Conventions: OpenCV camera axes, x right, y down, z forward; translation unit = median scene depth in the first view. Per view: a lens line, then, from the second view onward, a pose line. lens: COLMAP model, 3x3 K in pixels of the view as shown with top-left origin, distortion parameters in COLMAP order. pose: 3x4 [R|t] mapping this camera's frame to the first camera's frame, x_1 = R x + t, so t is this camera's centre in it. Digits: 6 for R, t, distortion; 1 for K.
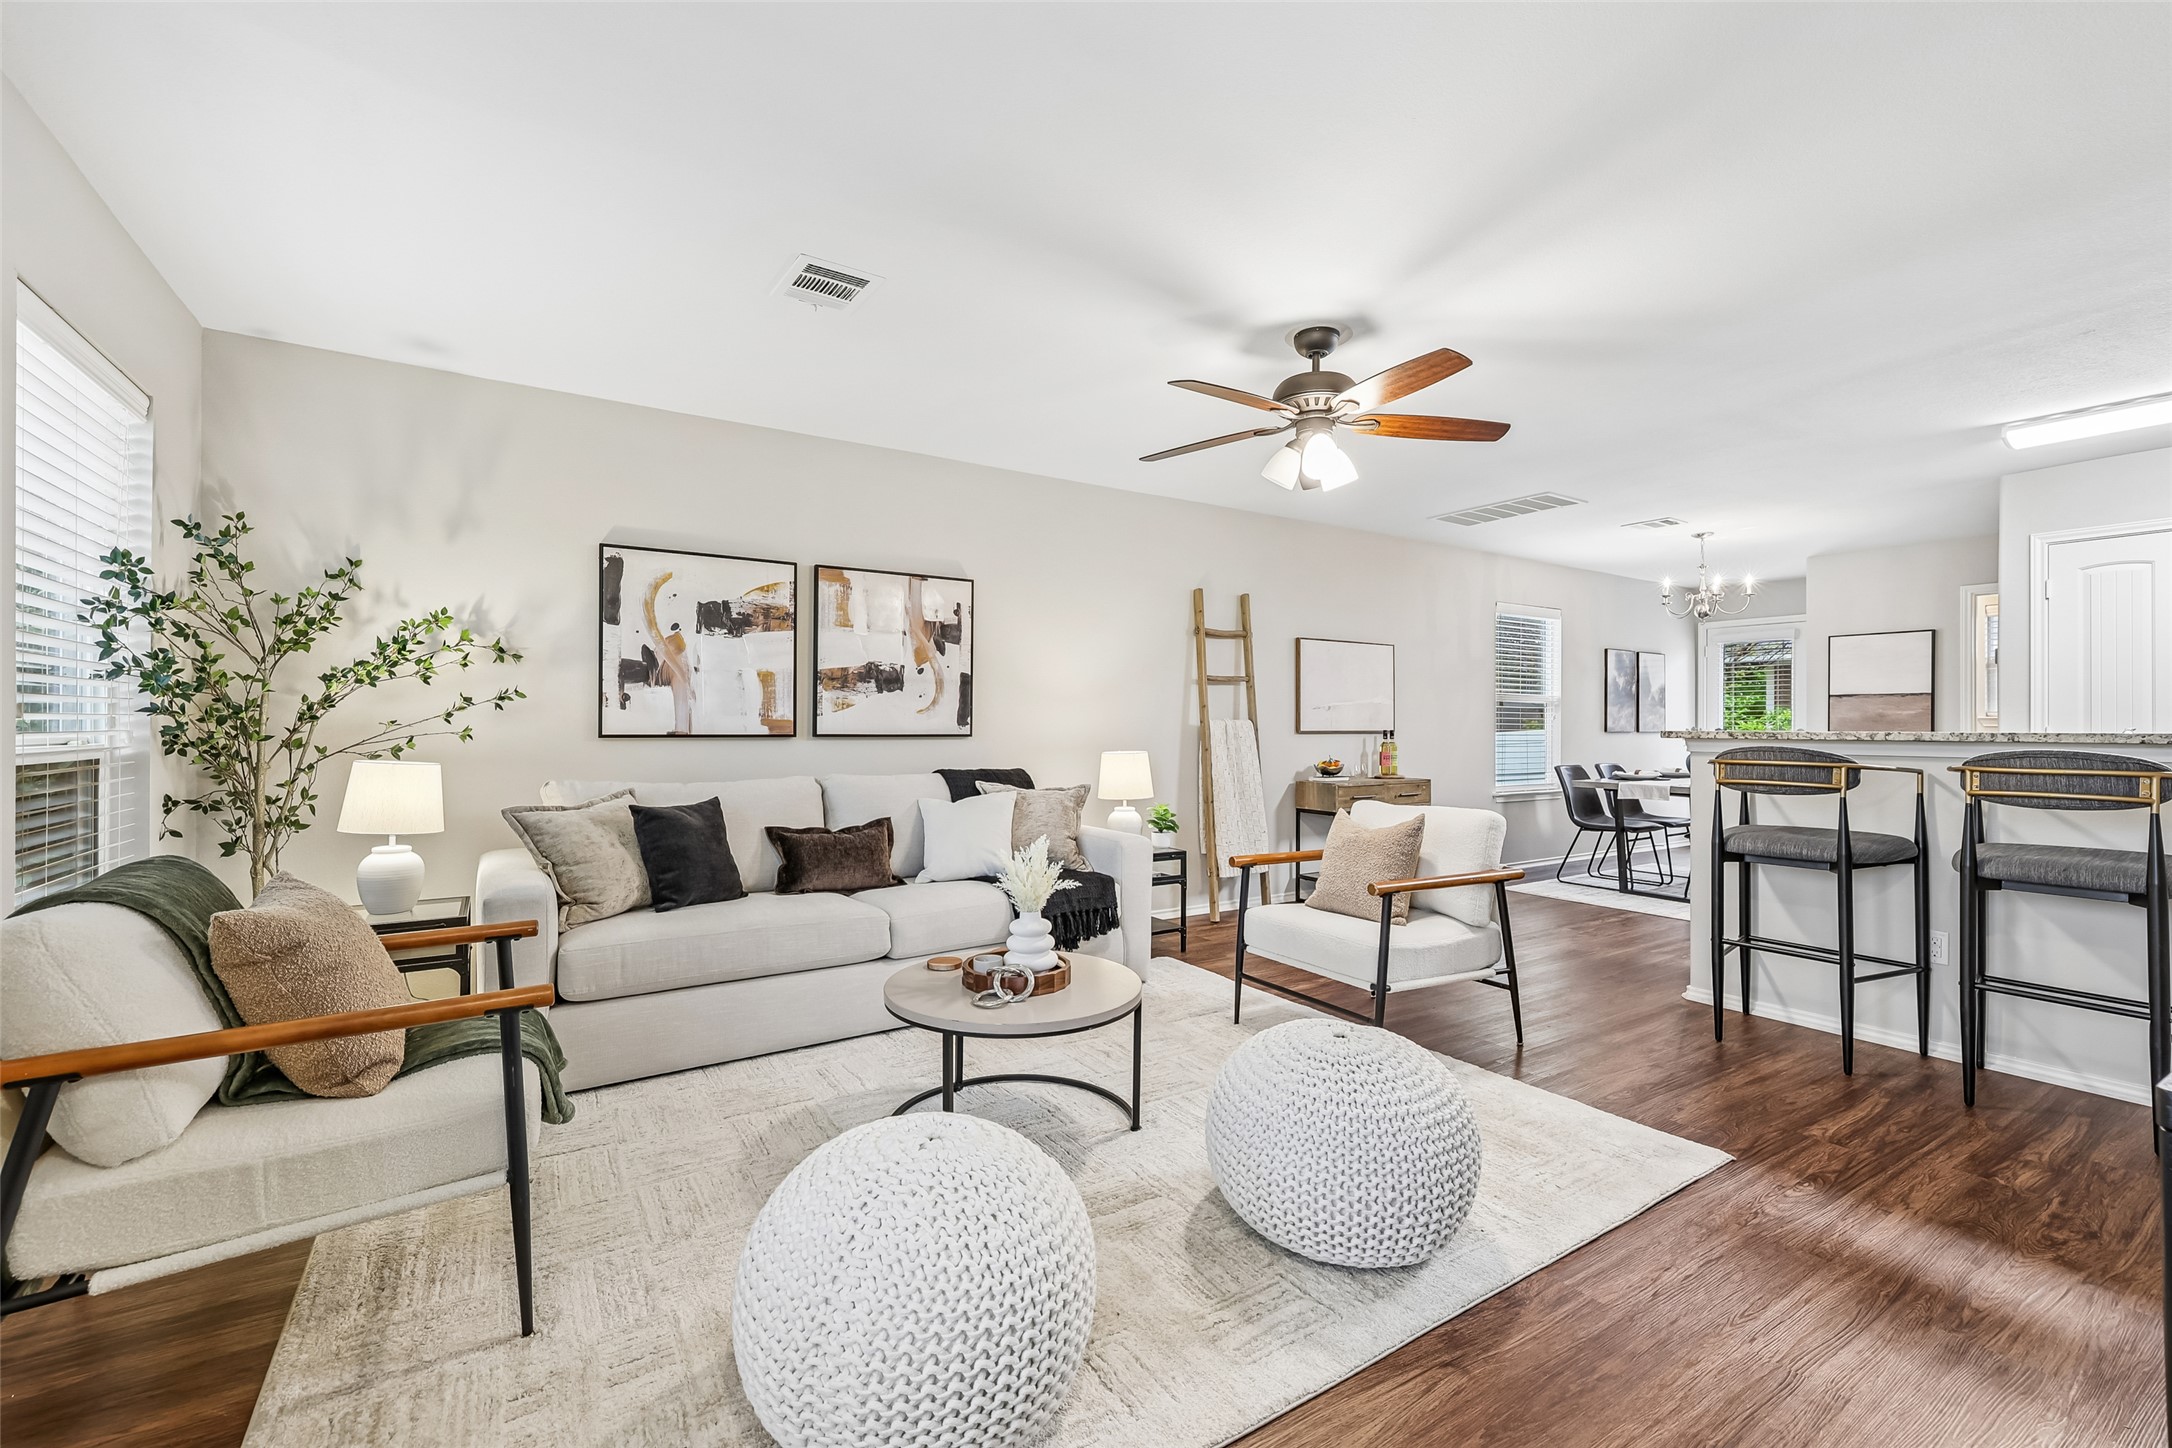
lens RADIAL K [[911.6, 0, 1094.1], [0, 911.6, 725.3], [0, 0, 1]] dist [-0.003442, -0.000295]
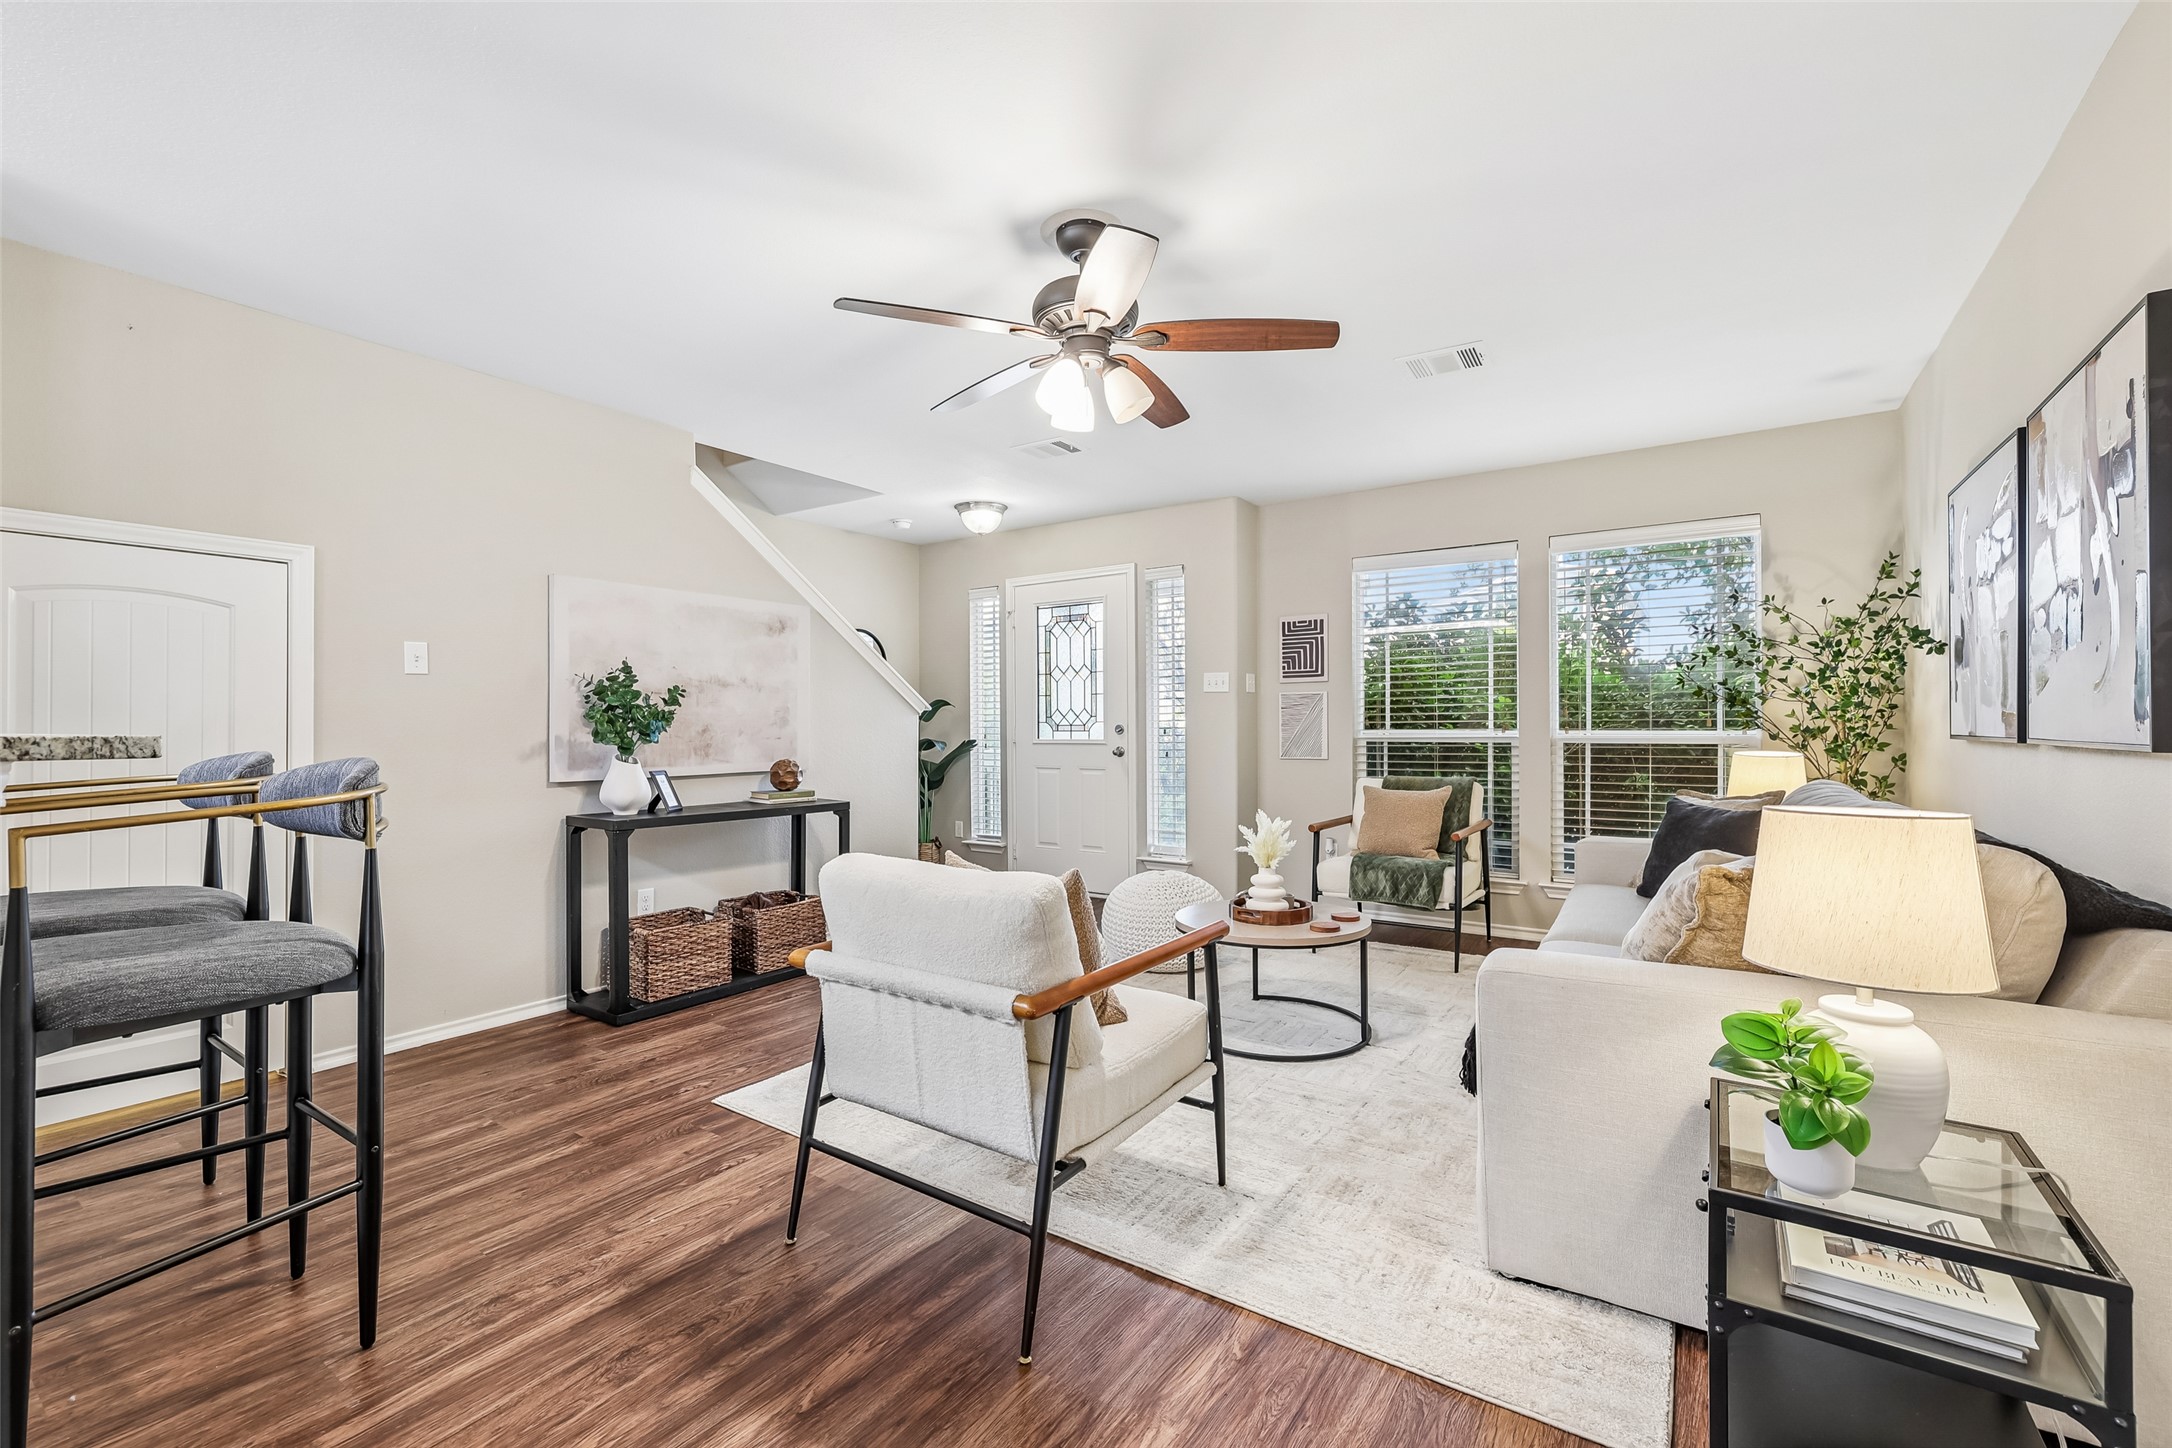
lens RADIAL K [[911.6, 0, 1094.1], [0, 911.6, 725.3], [0, 0, 1]] dist [-0.003442, -0.000295]
pose [[-0.922114, 0.000243, -0.386918, 0.644257], [0.001684, 0.999993, -0.003385, 0.004455], [0.386915, -0.003773, -0.922108, 2.056533]]
